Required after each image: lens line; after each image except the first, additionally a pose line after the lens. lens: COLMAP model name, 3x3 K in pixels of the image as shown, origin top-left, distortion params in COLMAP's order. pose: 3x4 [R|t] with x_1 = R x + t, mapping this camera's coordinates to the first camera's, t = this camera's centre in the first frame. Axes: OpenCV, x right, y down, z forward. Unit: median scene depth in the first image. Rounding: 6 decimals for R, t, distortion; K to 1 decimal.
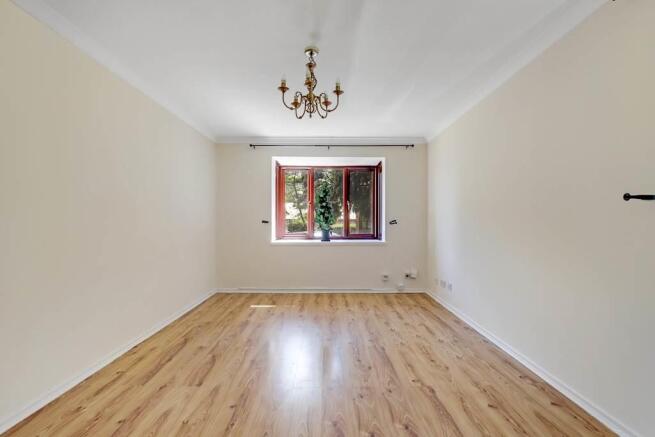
lens RADIAL K [[302.7, 0, 327.5], [0, 302.7, 218.5], [0, 0, 1]] dist [-0.027593, -0.000051]
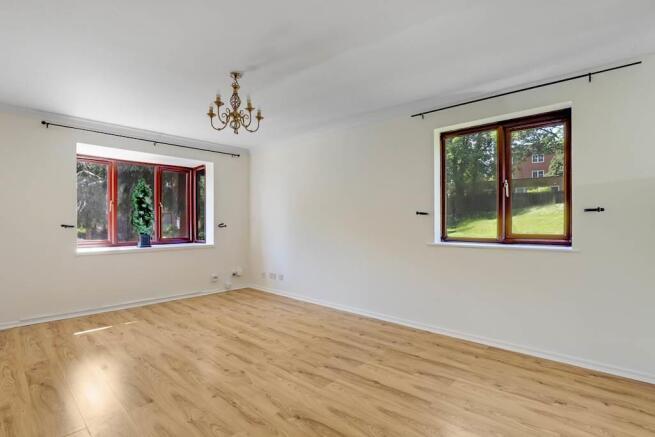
lens RADIAL K [[322.6, 0, 327.4], [0, 322.6, 225.0], [0, 0, 1]] dist [-0.022127, -0.000138]
pose [[0.678496, -0.006751, 0.734573, -0.405982], [-0.003556, 0.999916, 0.012475, -0.005031], [-0.734596, -0.011076, 0.678415, -0.040112]]
